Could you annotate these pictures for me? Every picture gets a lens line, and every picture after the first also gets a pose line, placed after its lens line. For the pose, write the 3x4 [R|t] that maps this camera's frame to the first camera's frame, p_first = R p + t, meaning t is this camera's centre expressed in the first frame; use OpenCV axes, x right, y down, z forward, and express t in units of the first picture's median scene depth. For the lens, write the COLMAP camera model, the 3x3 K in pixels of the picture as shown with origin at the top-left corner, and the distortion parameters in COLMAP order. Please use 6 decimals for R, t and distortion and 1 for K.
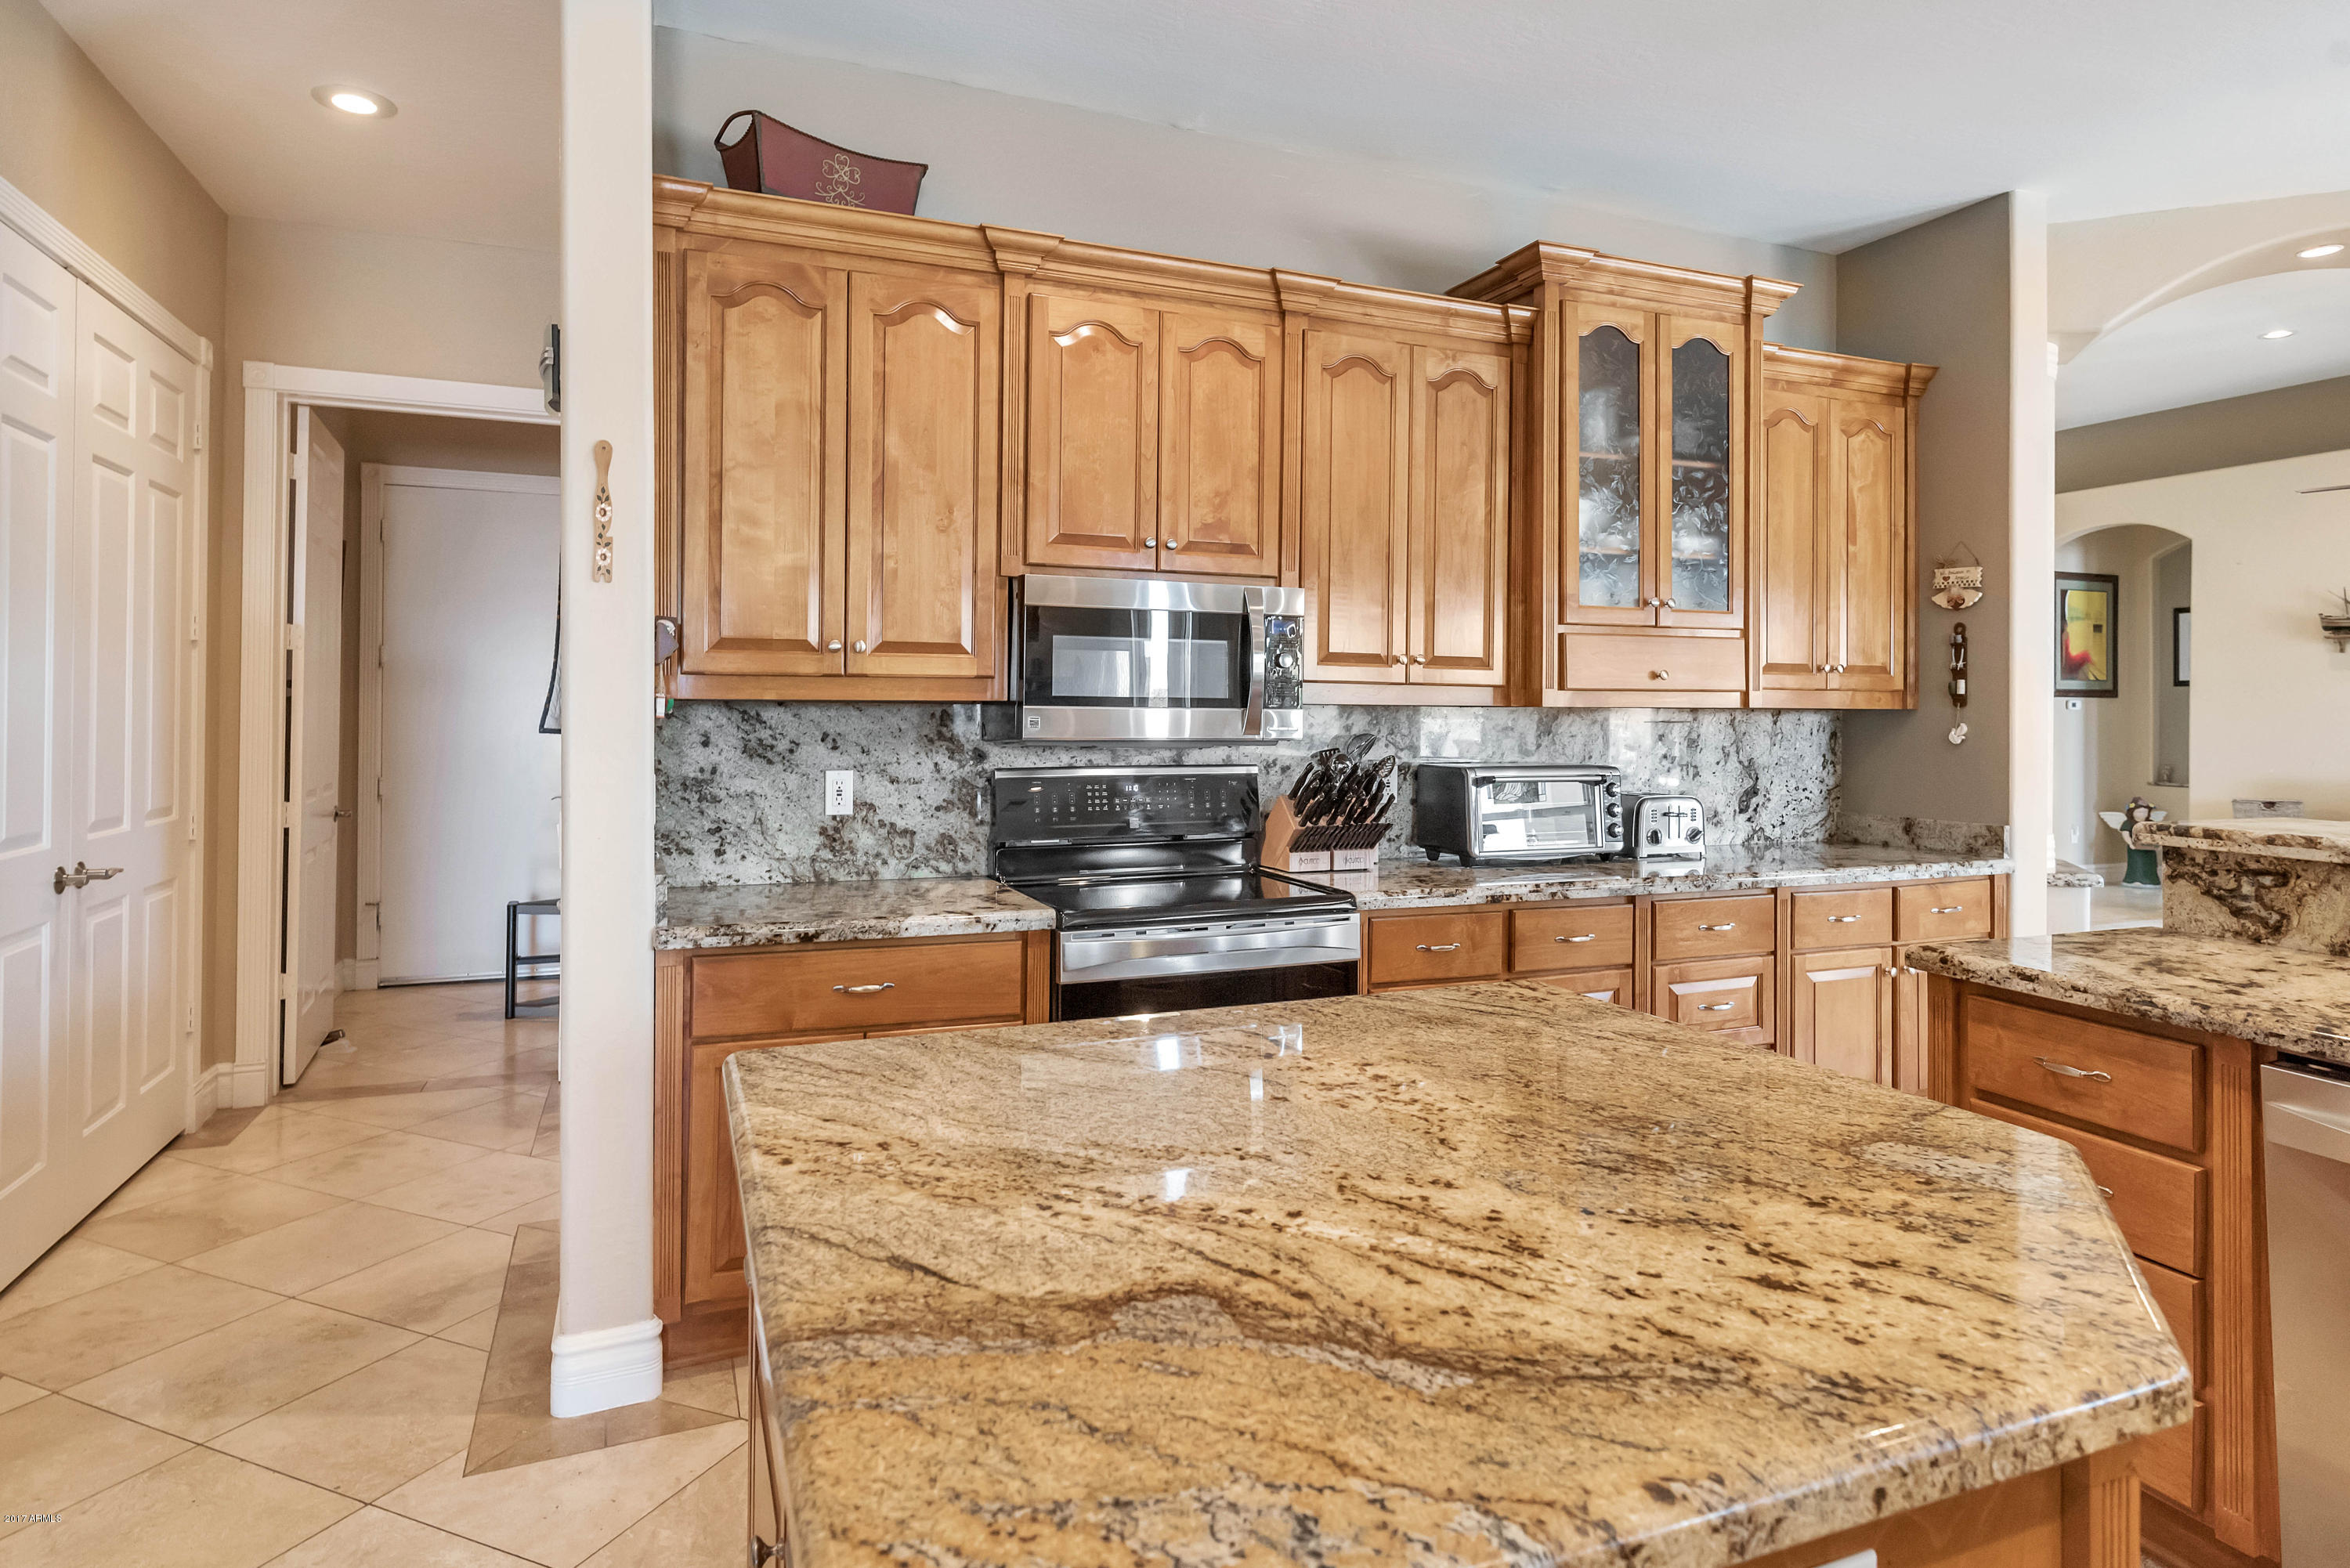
lens RADIAL K [[1272.5, 0, 1186.5], [0, 1272.5, 683.6], [0, 0, 1]] dist [-0.000552, 0.000152]
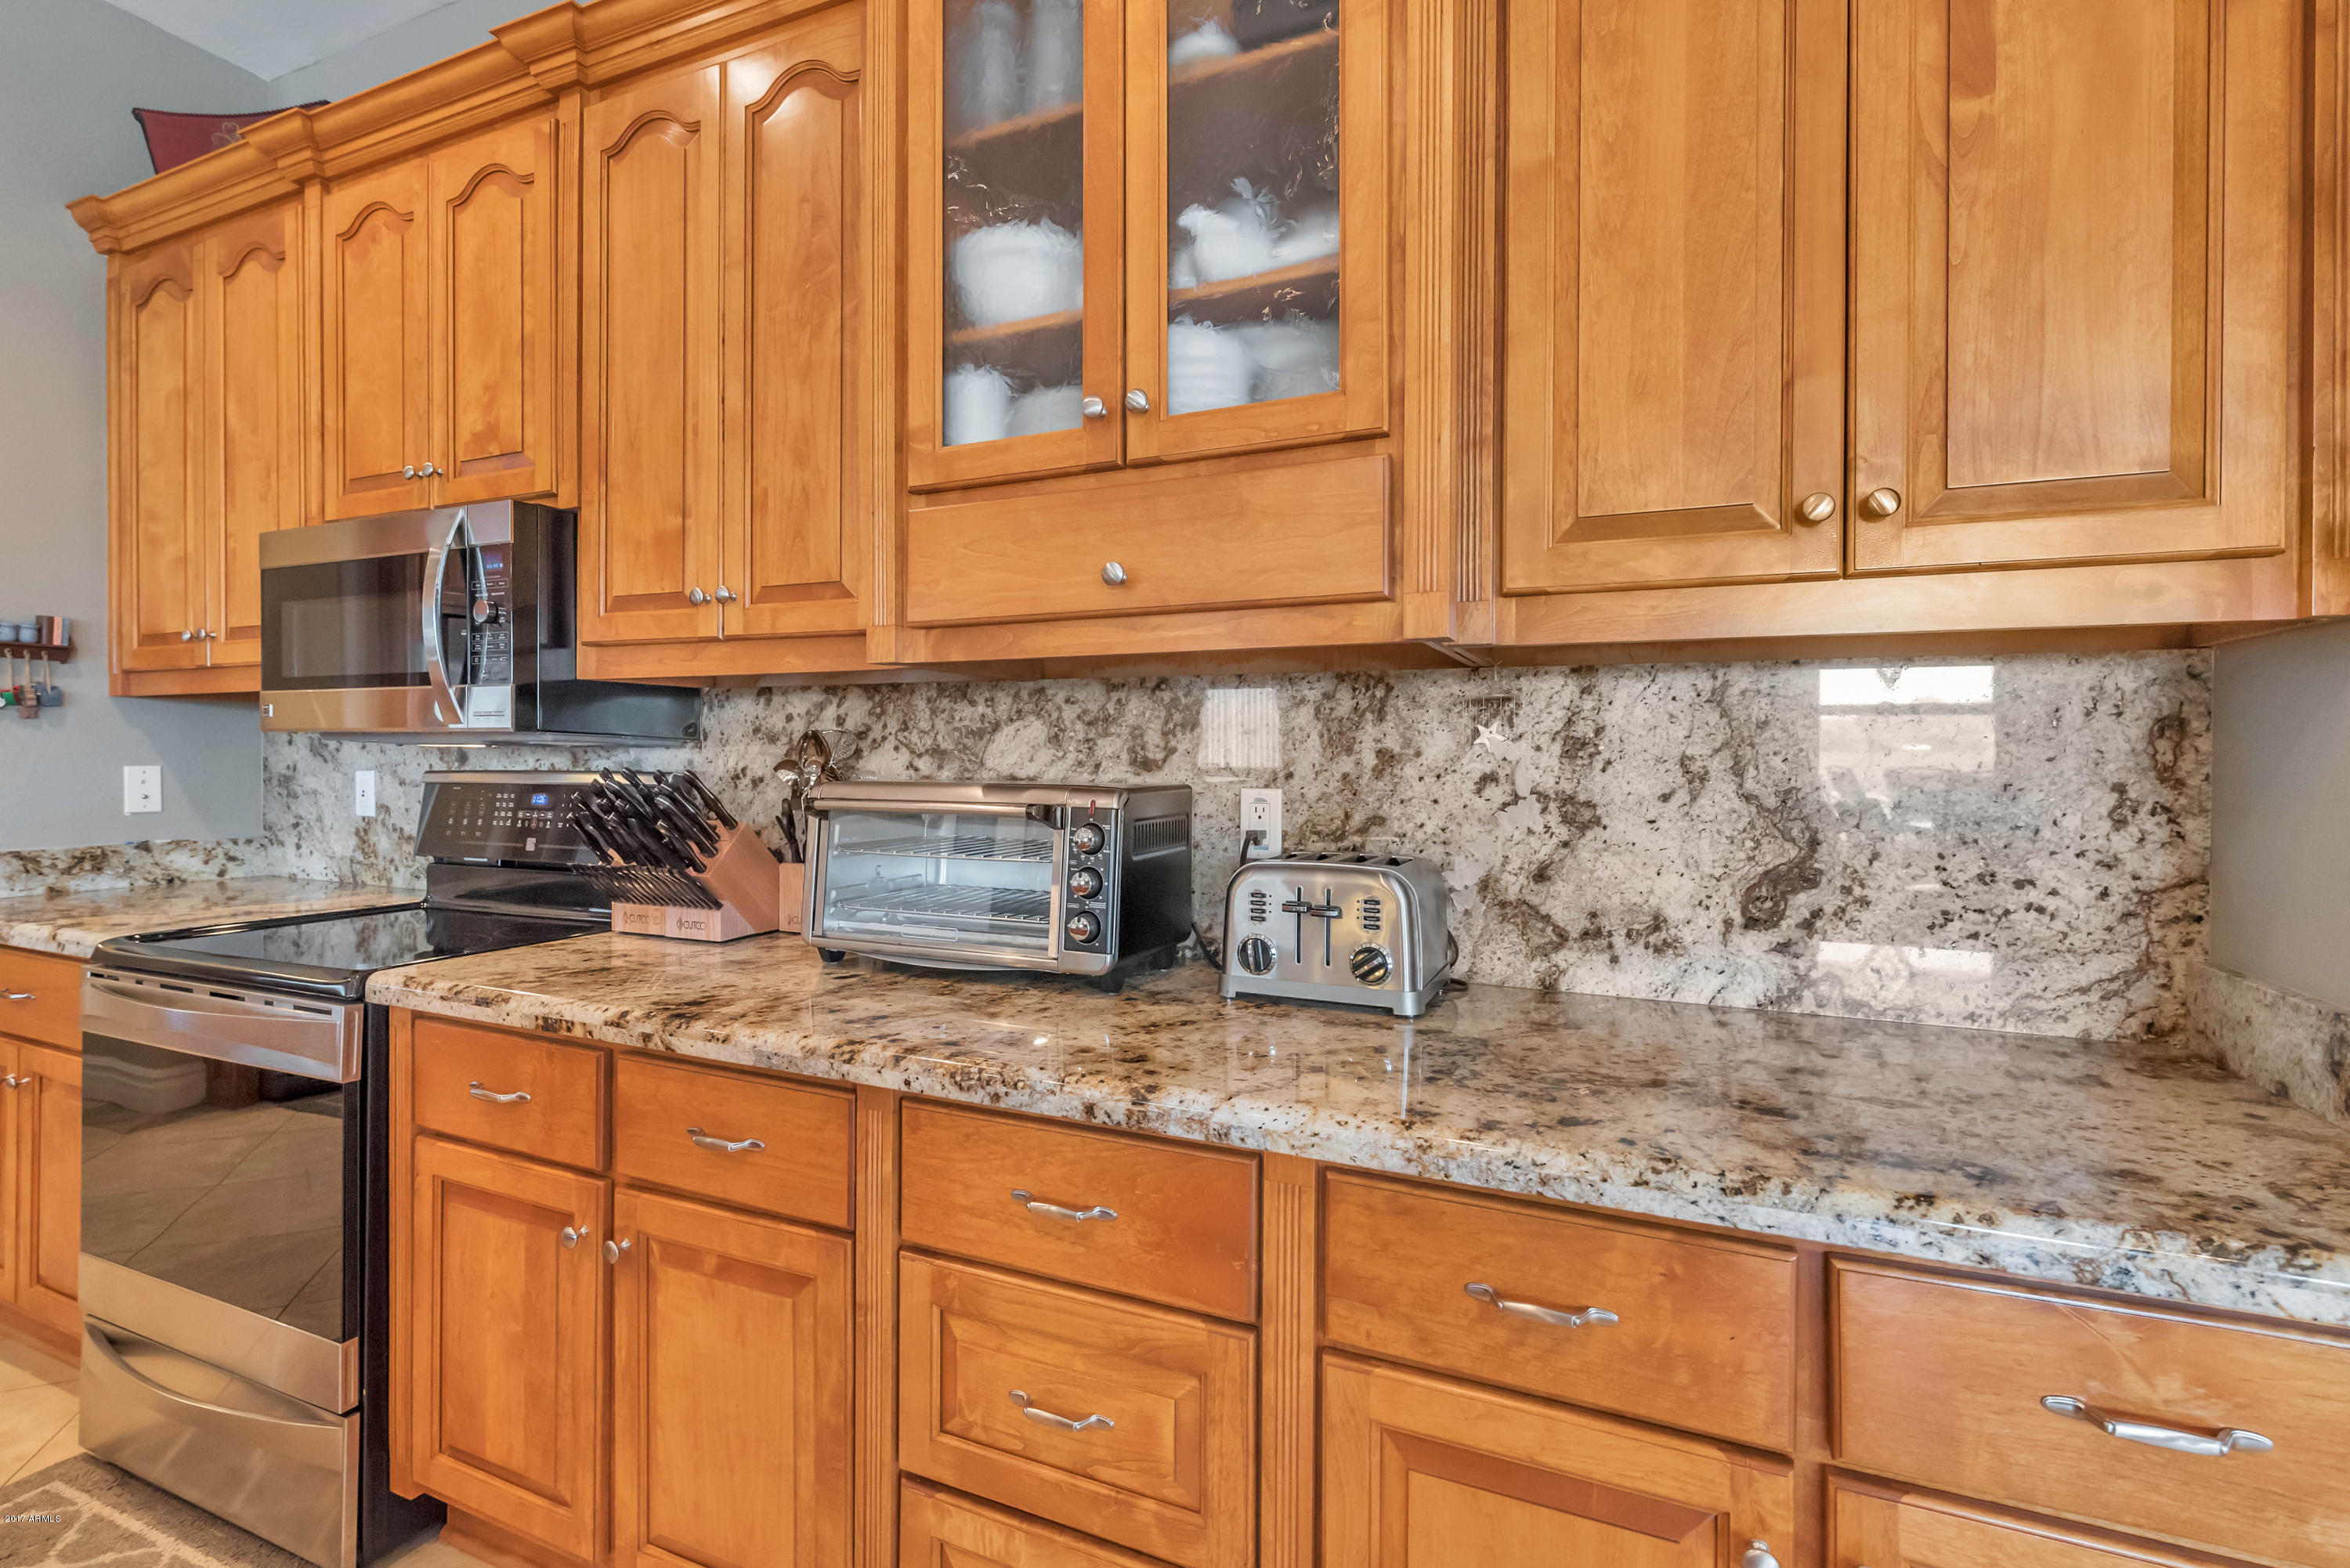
lens RADIAL K [[1051.6, 0, 1169.4], [0, 1051.6, 760.3], [0, 0, 1]] dist [0.001100, -0.000330]
pose [[0.701744, 0.000988, -0.712429, 0.672647], [0.015990, 0.999725, 0.017136, 0.052515], [0.712250, -0.023417, 0.701535, 0.810658]]
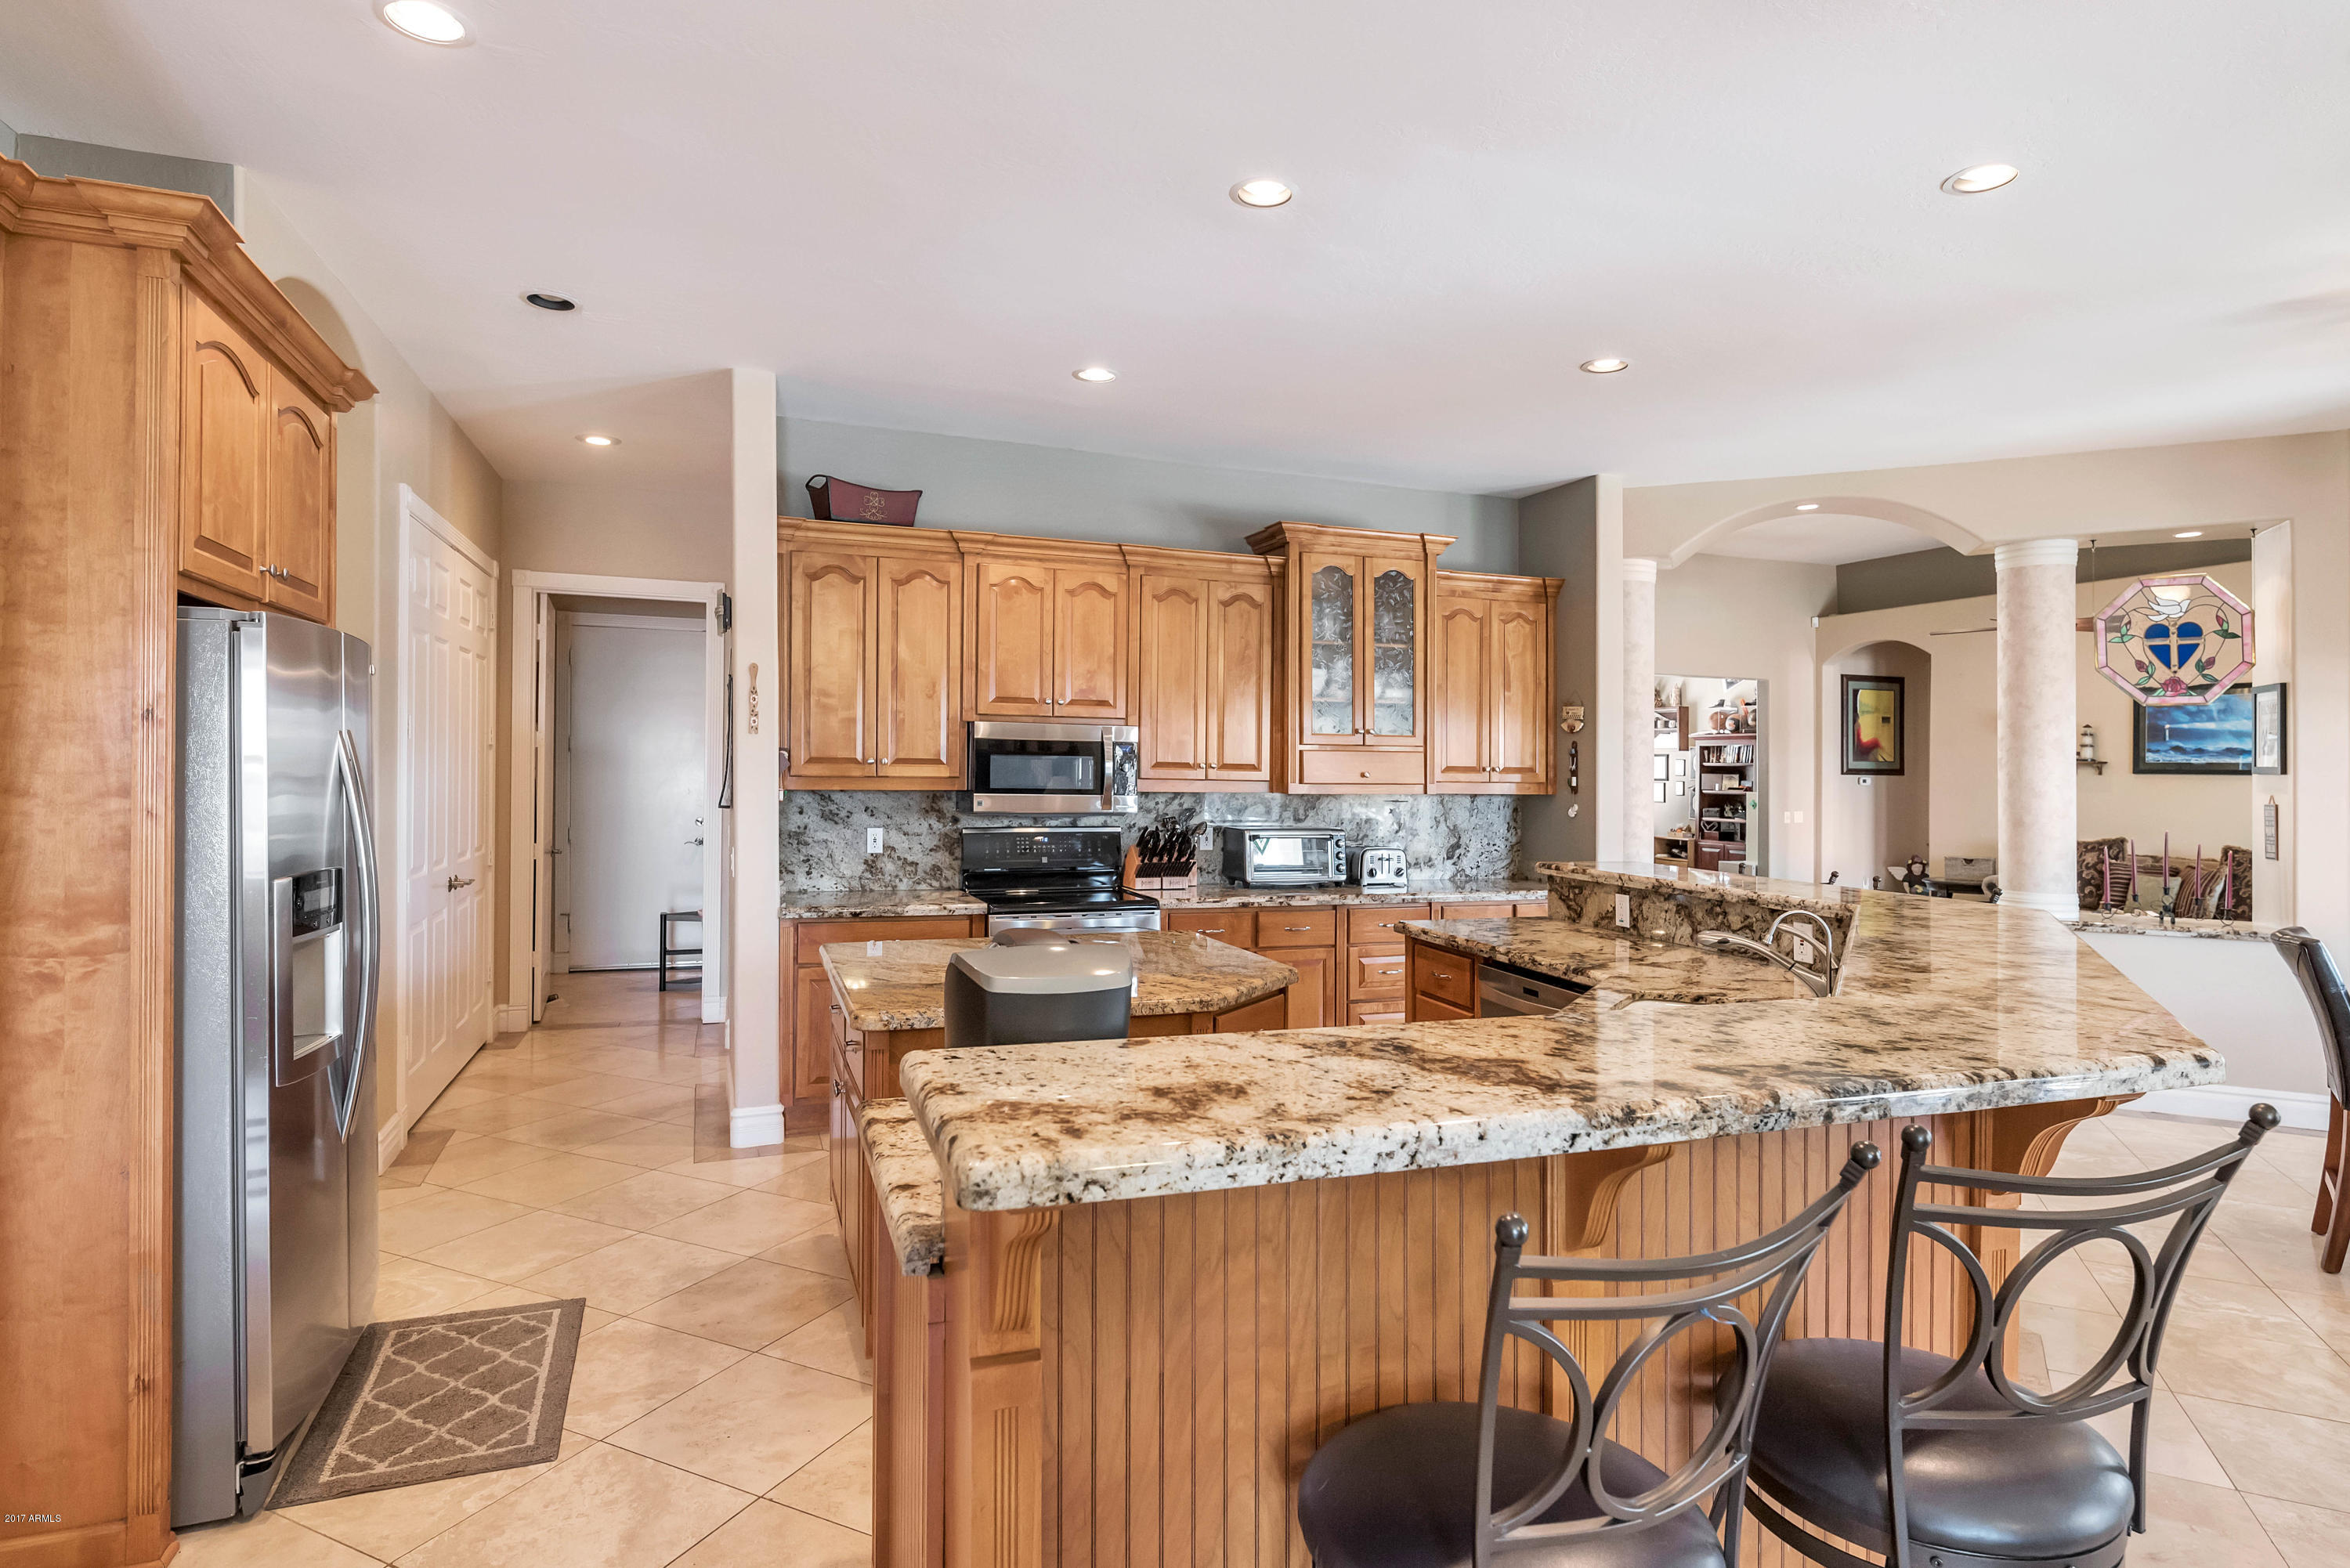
lens RADIAL K [[1212.4, 0, 1175.0], [0, 1212.4, 784.0], [0, 0, 1]] dist [-0.001735, -0.000076]
pose [[0.999110, 0.007698, -0.041476, 0.200784], [-0.006267, 0.999384, 0.034527, -0.050521], [0.041716, -0.034237, 0.998543, -0.624315]]
